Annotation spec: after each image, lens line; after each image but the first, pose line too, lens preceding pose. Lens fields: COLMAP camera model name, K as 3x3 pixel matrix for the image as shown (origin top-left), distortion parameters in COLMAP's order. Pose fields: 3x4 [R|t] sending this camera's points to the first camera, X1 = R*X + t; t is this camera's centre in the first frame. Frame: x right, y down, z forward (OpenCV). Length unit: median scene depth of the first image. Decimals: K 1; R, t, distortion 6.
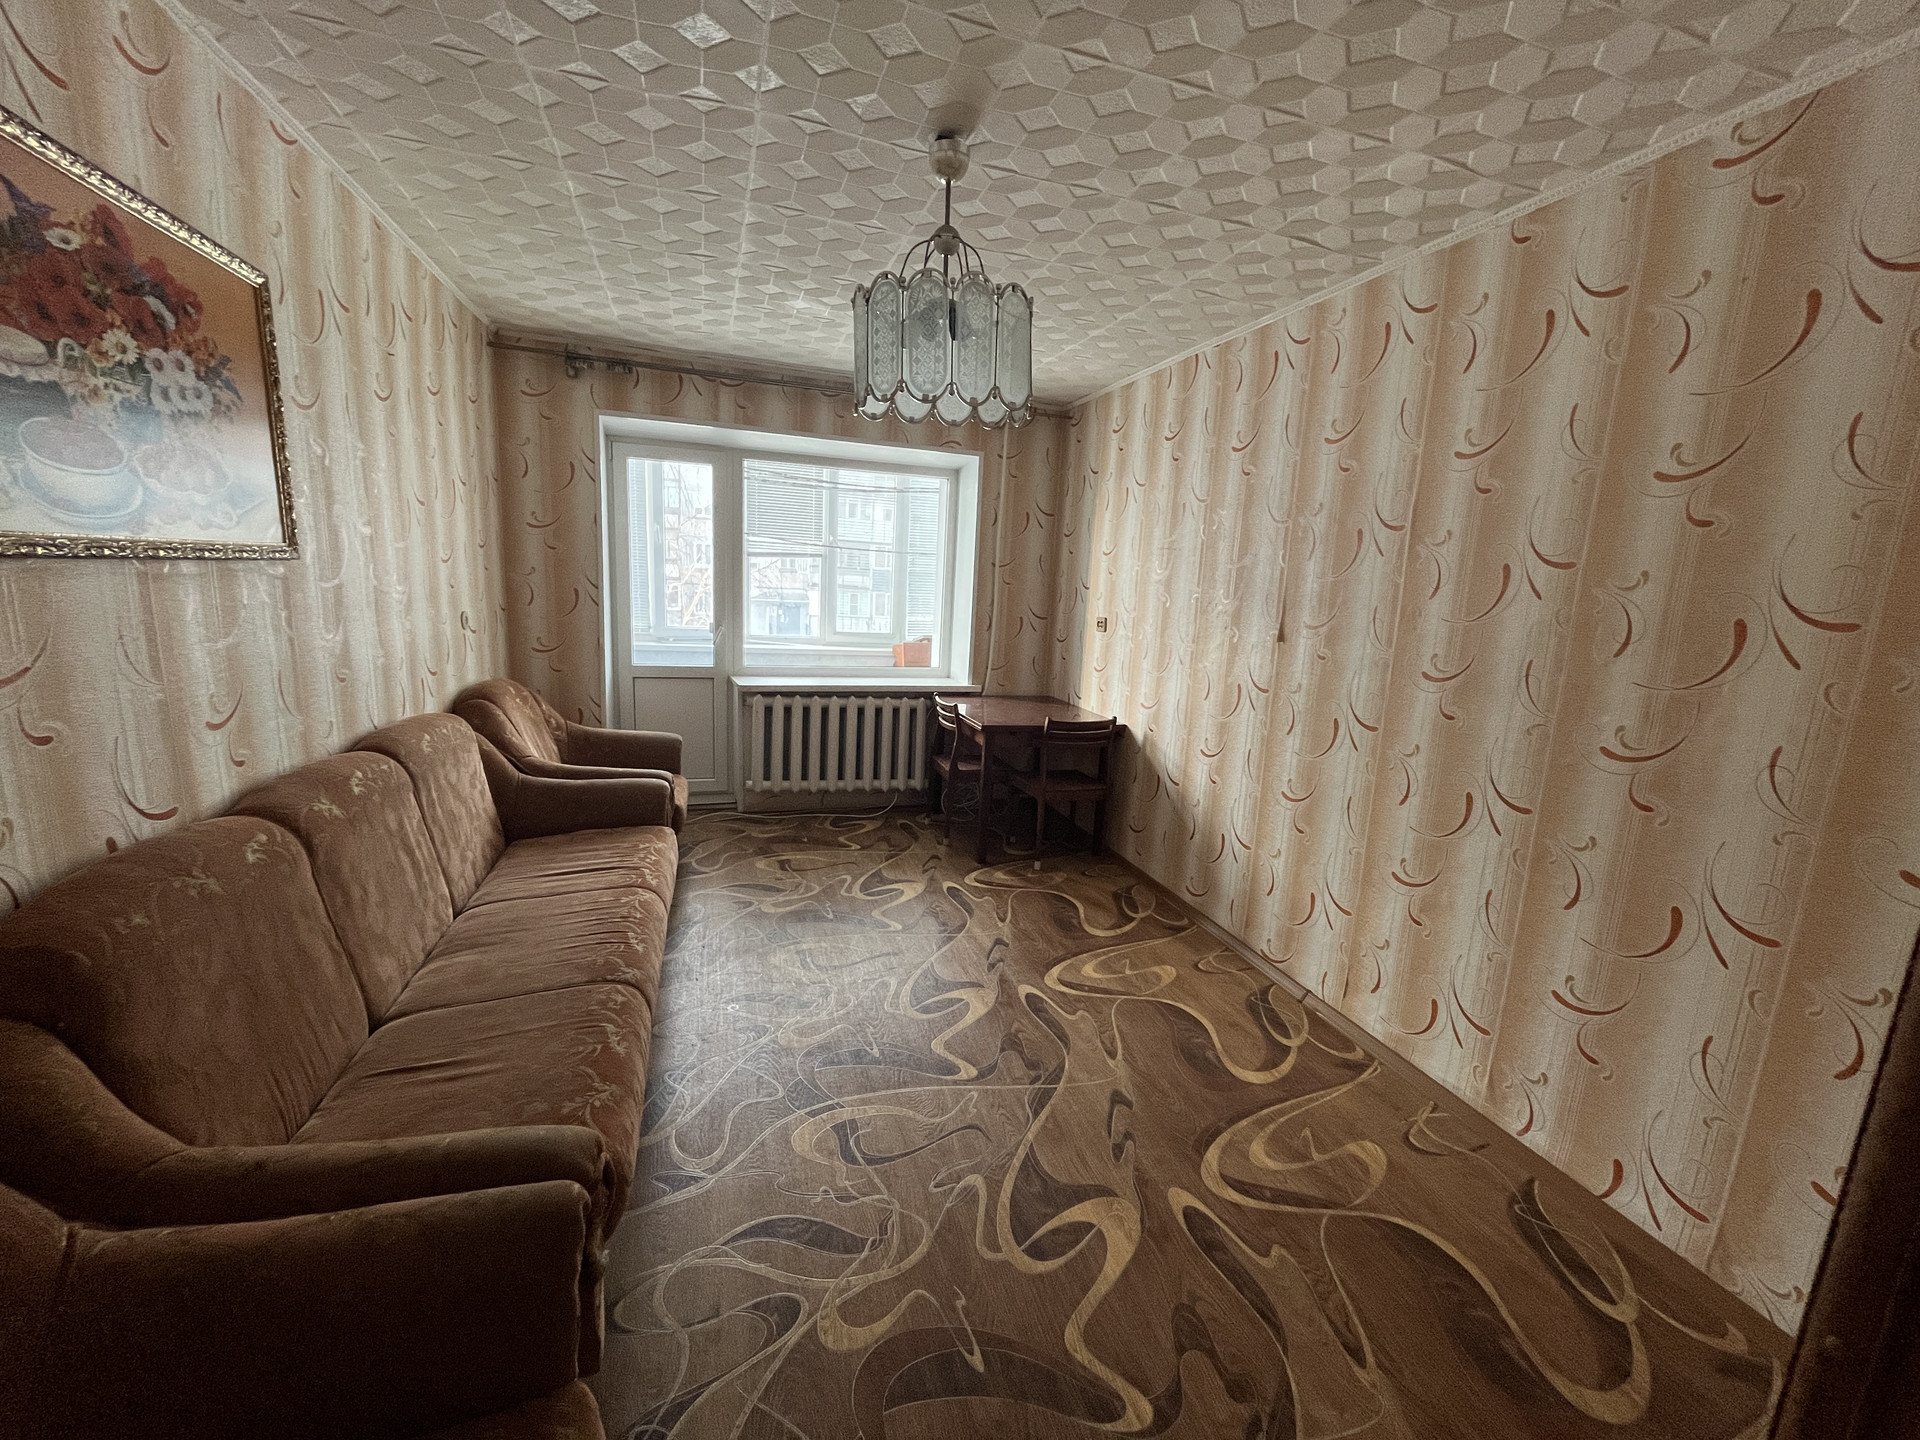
lens RADIAL K [[769.3, 0, 960.0], [0, 769.3, 720.0], [0, 0, 1]] dist [0.000289, 0.000076]
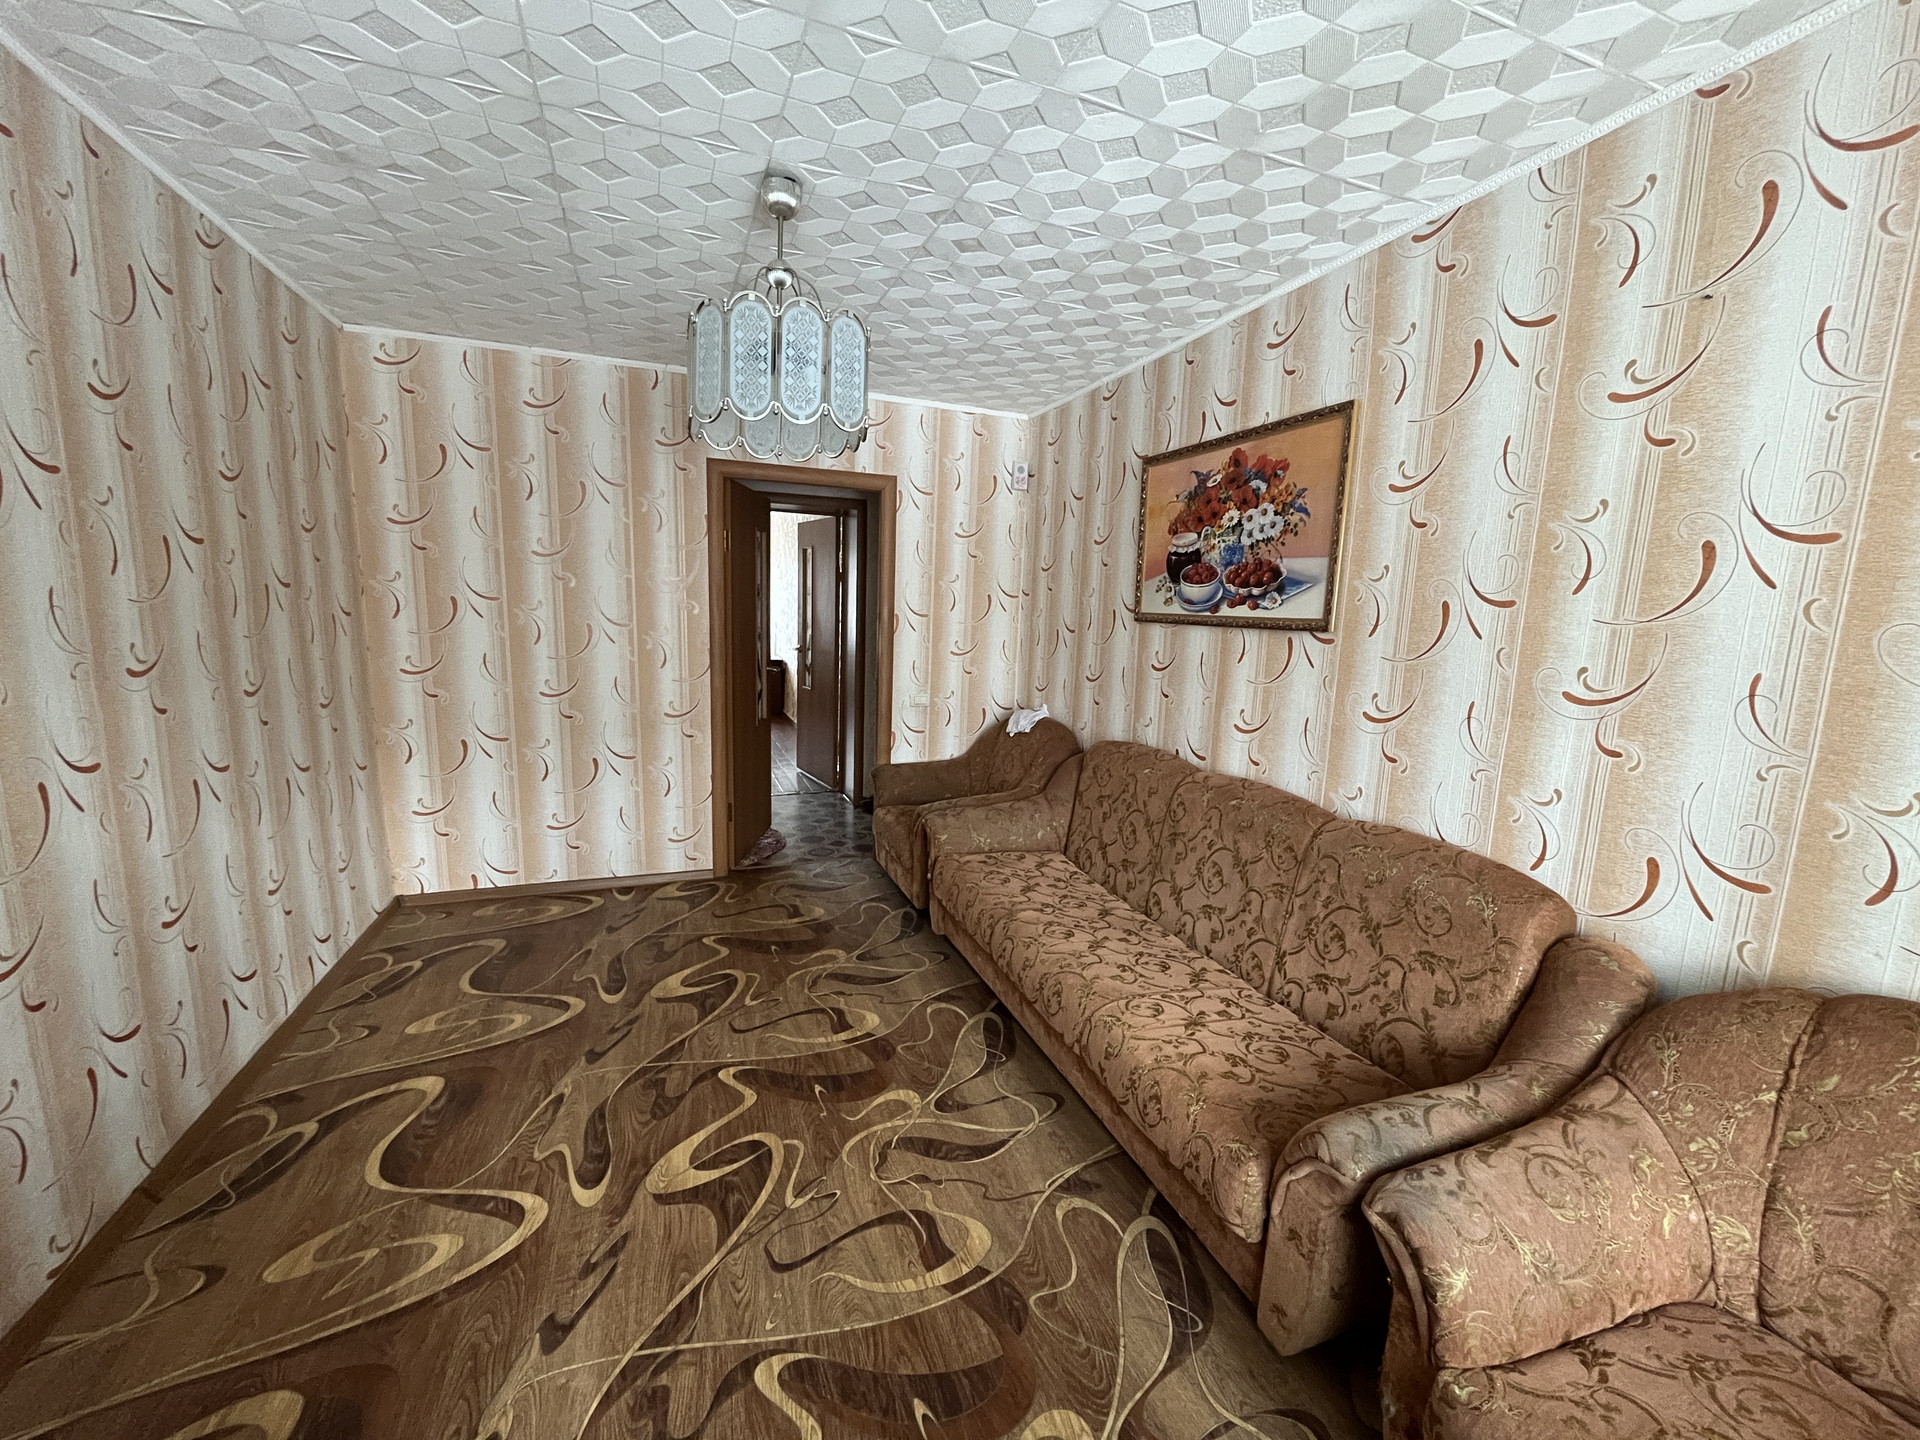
lens RADIAL K [[769.3, 0, 960.0], [0, 769.3, 720.0], [0, 0, 1]] dist [0.000289, 0.000076]
pose [[-0.994383, -0.072845, -0.076781, -0.252004], [-0.093879, 0.942060, 0.322041, -0.474924], [0.048873, 0.327440, -0.943607, 2.481560]]
